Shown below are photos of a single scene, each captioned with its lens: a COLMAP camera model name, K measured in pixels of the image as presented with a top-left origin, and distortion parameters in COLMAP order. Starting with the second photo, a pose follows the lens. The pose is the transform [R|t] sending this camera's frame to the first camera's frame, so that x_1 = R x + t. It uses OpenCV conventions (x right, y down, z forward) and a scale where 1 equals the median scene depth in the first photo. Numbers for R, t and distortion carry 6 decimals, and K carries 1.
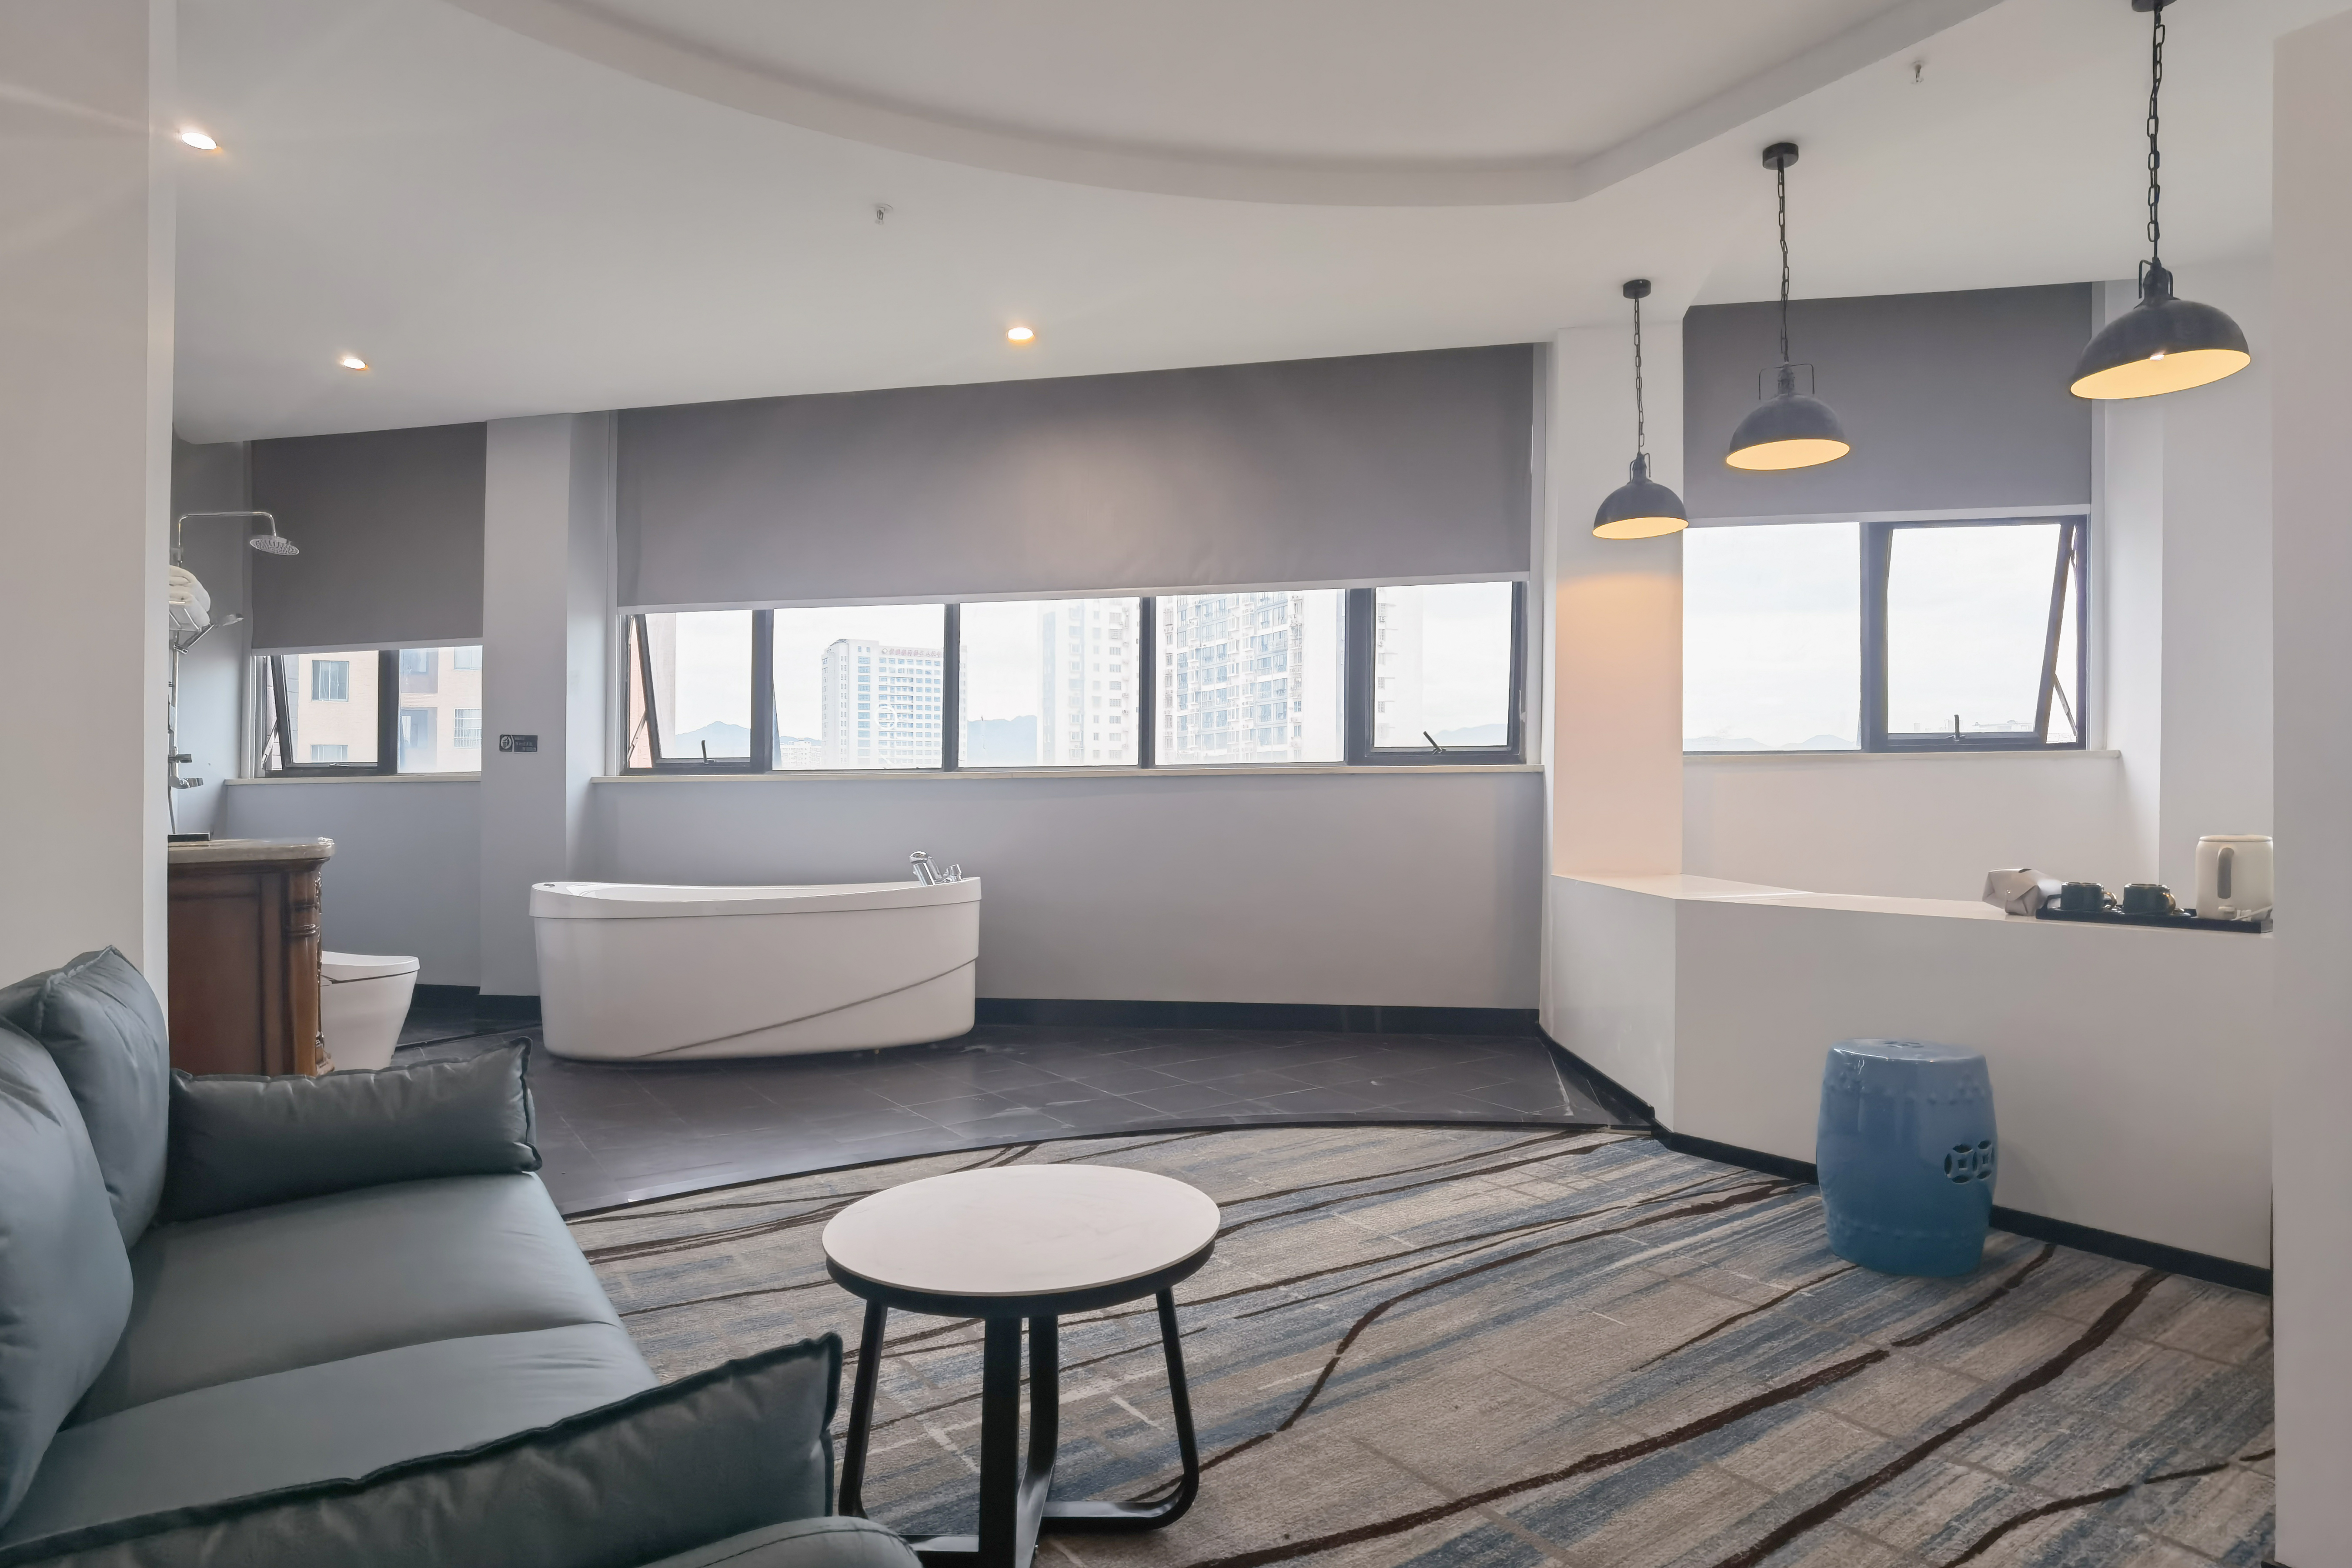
lens RADIAL K [[1300.7, 0, 1176.0], [0, 1300.7, 784.0], [0, 0, 1]] dist [-0.070754, 0.043423]
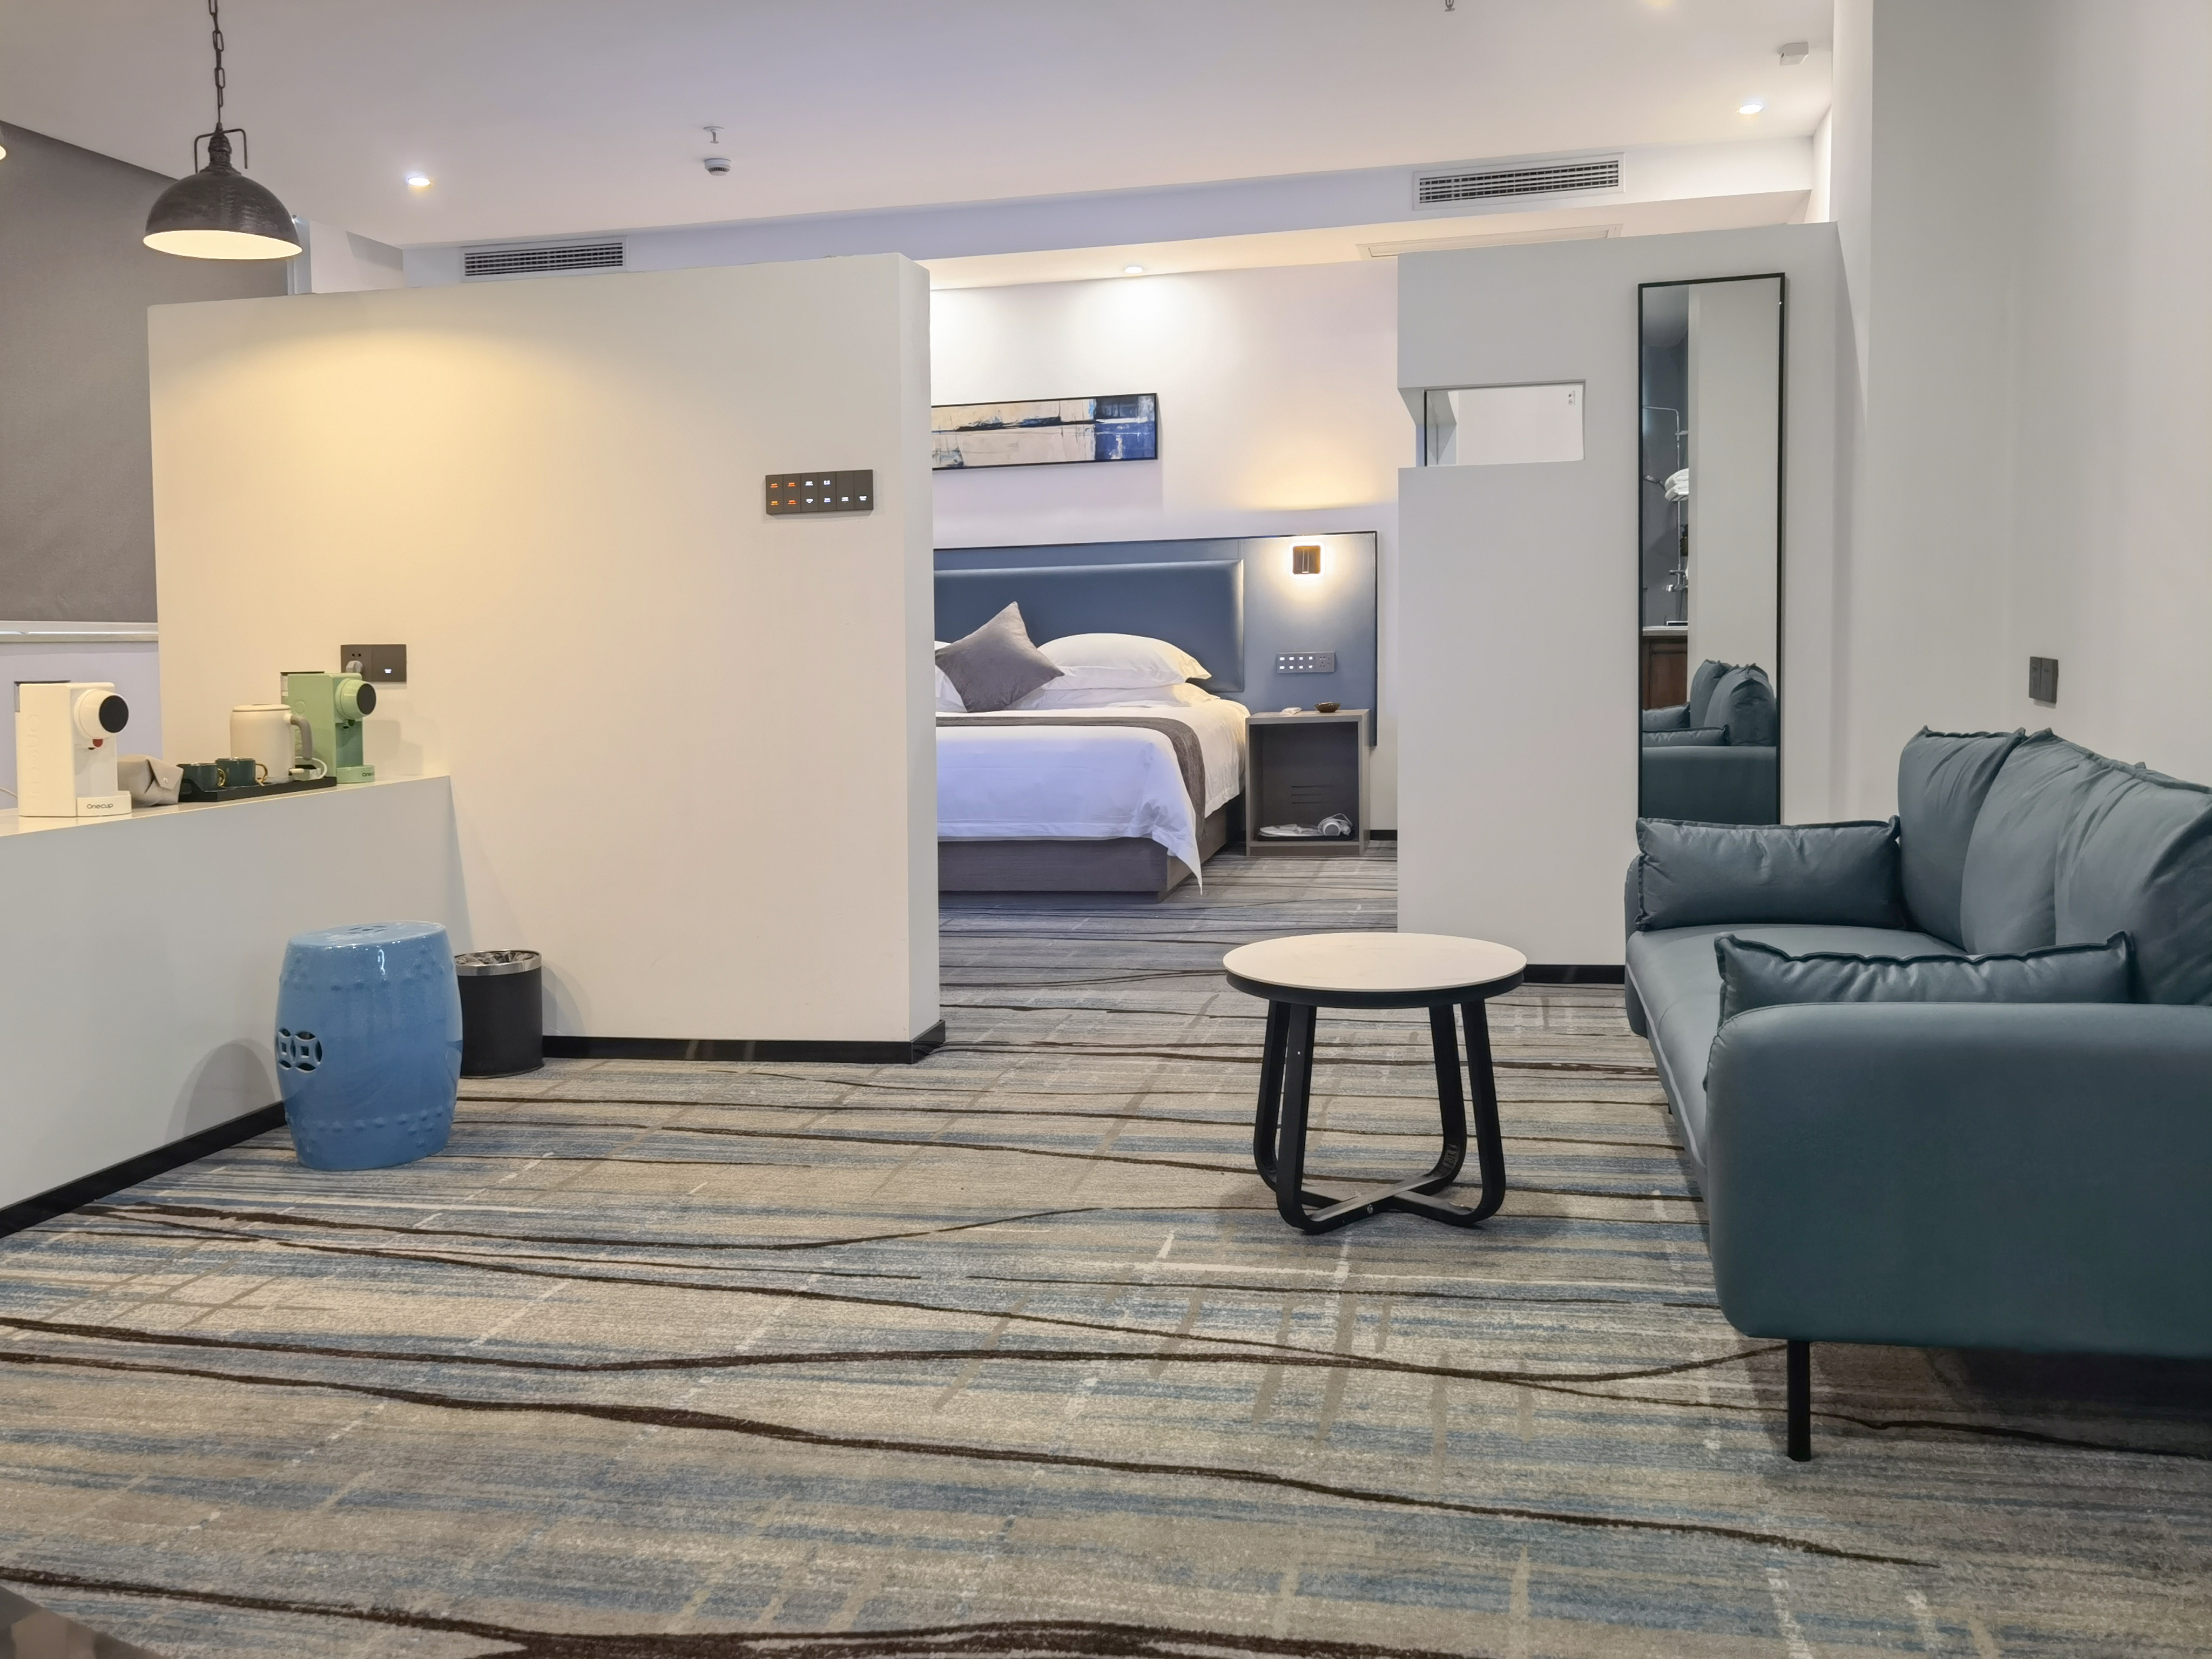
lens RADIAL K [[1870.6, 0, 1106.0], [0, 1870.6, 829.5], [0, 0, 1]] dist [0.042141, 0.001161]
pose [[-0.681466, -0.050543, 0.730102, -0.880186], [0.024325, 0.995497, 0.091620, 0.016993], [-0.731445, 0.080196, -0.677168, 1.655959]]
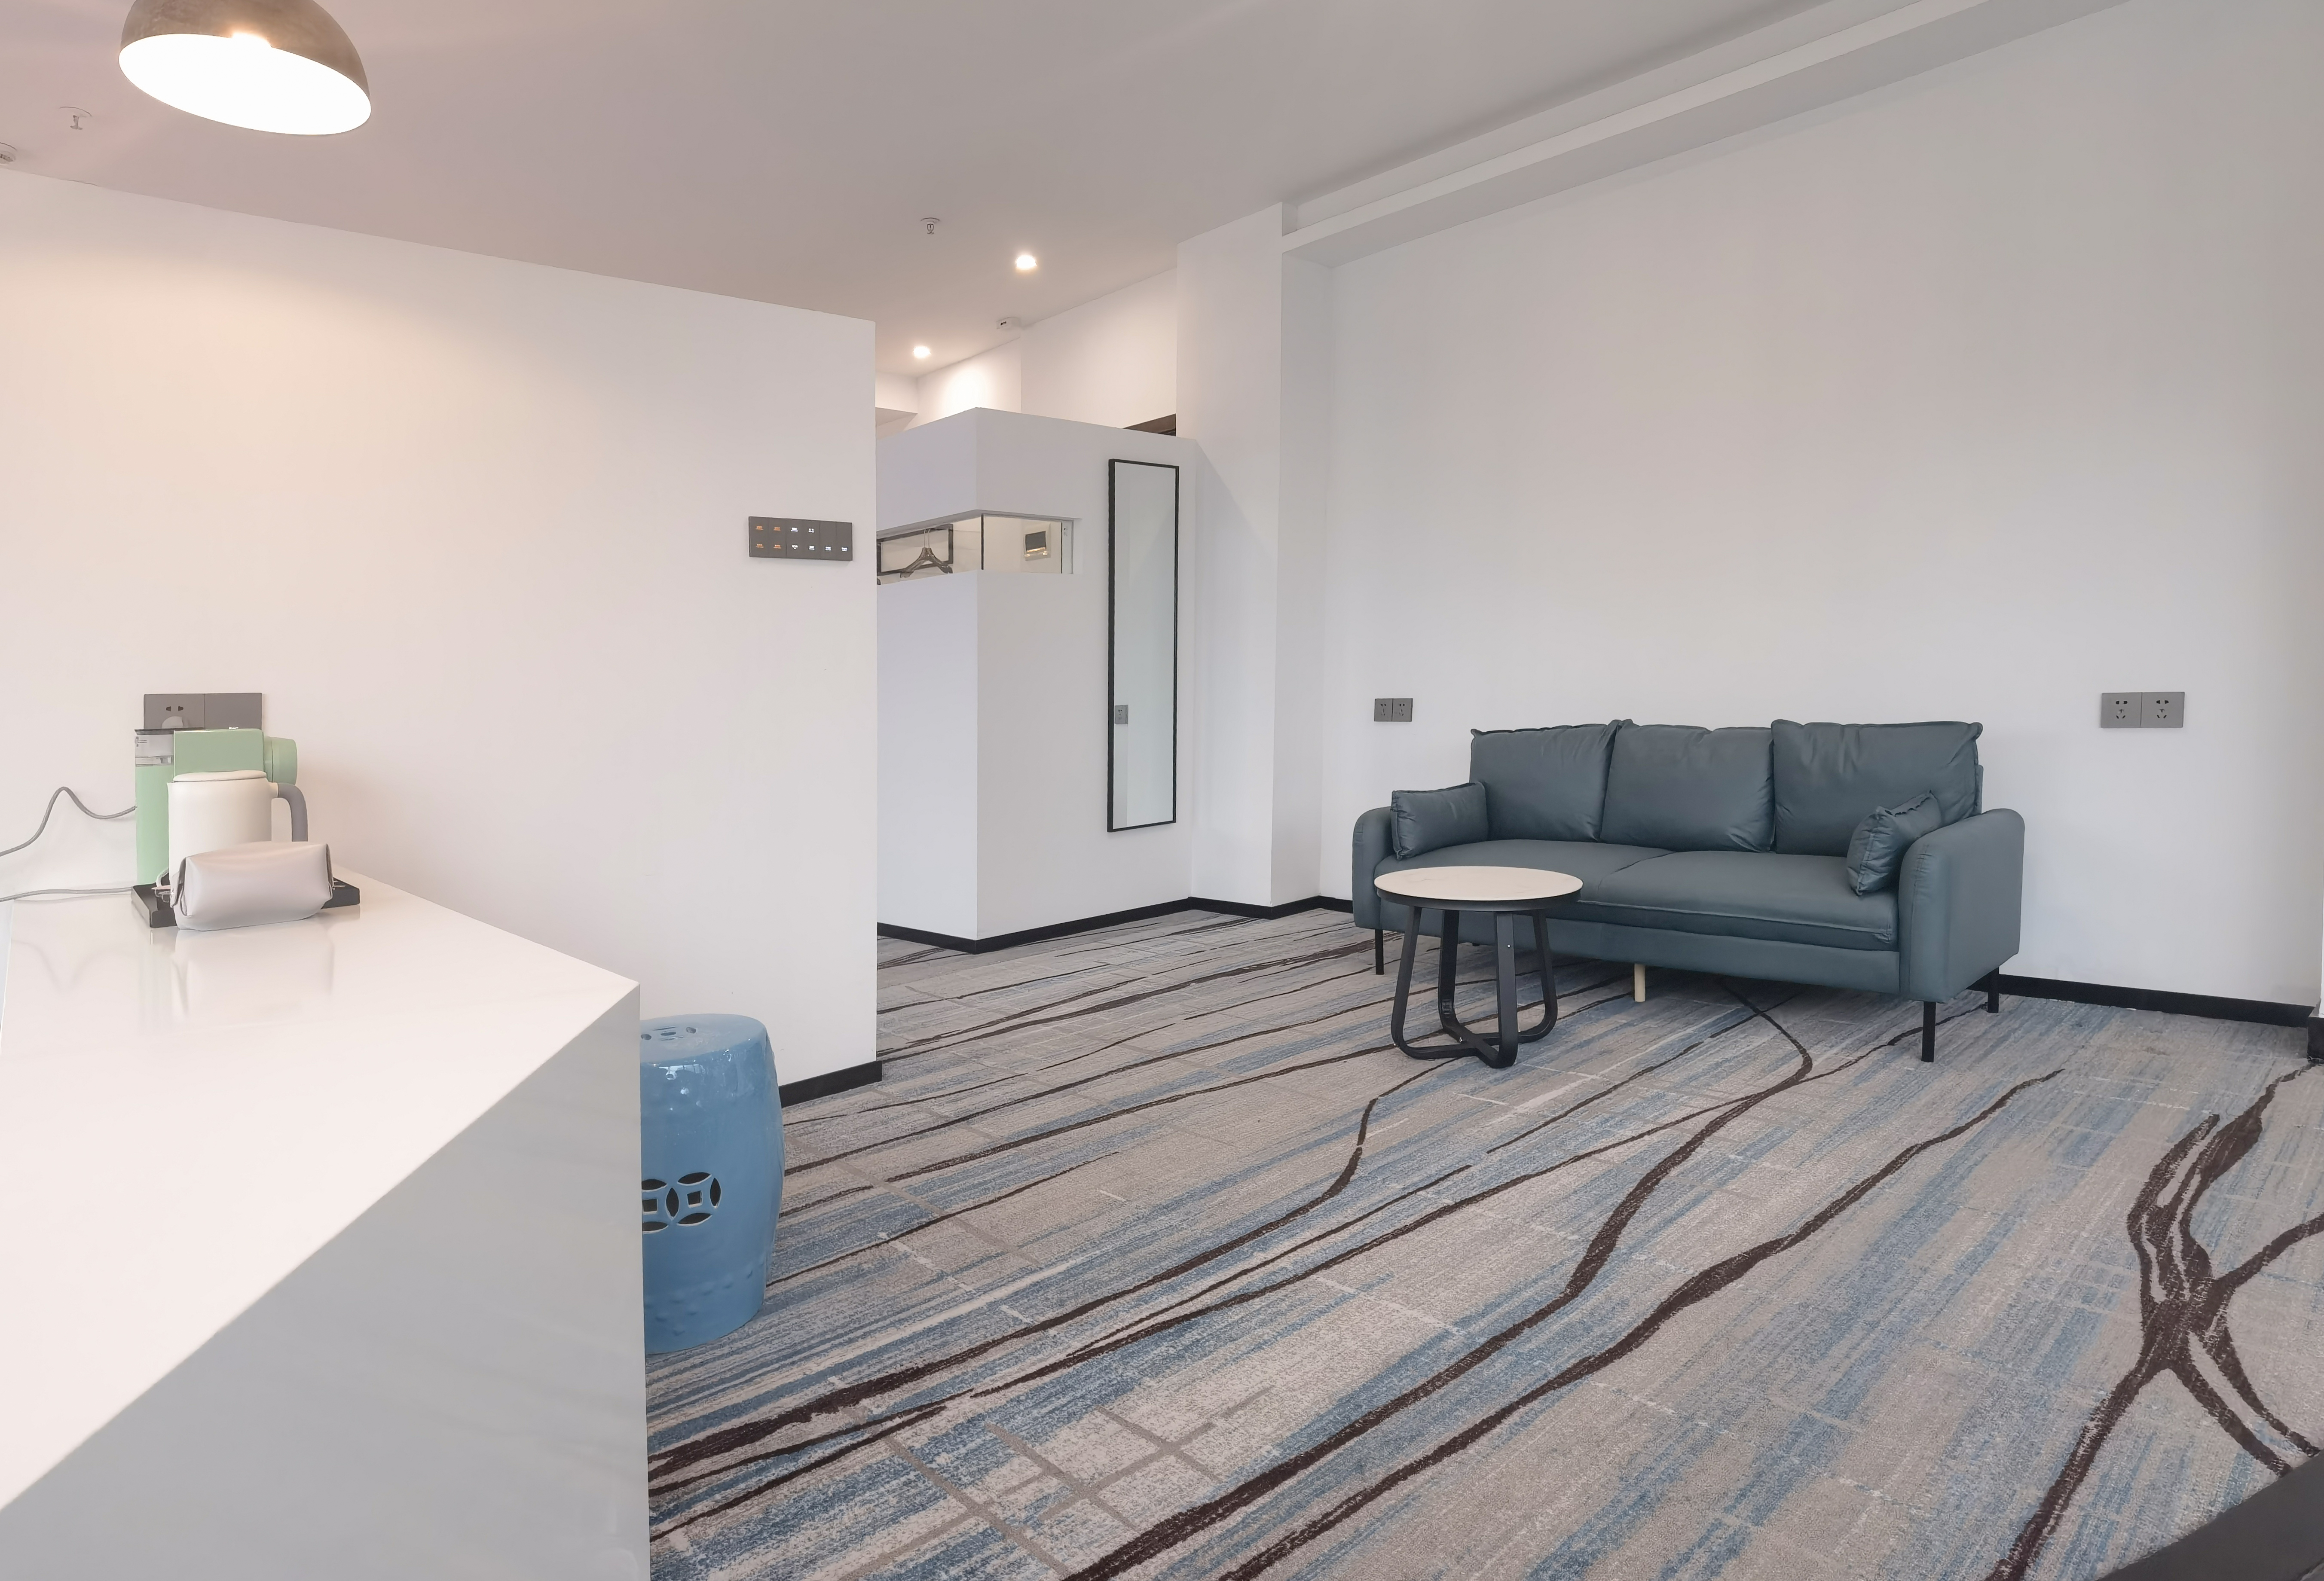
lens RADIAL K [[1288.2, 0, 1162.0], [0, 1288.2, 790.5], [0, 0, 1]] dist [-0.021605, 0.001855]
pose [[-0.988217, 0.061049, -0.140356, 0.404039], [0.051715, 0.996260, 0.069219, 0.028438], [0.144057, 0.061145, -0.987679, 1.904122]]
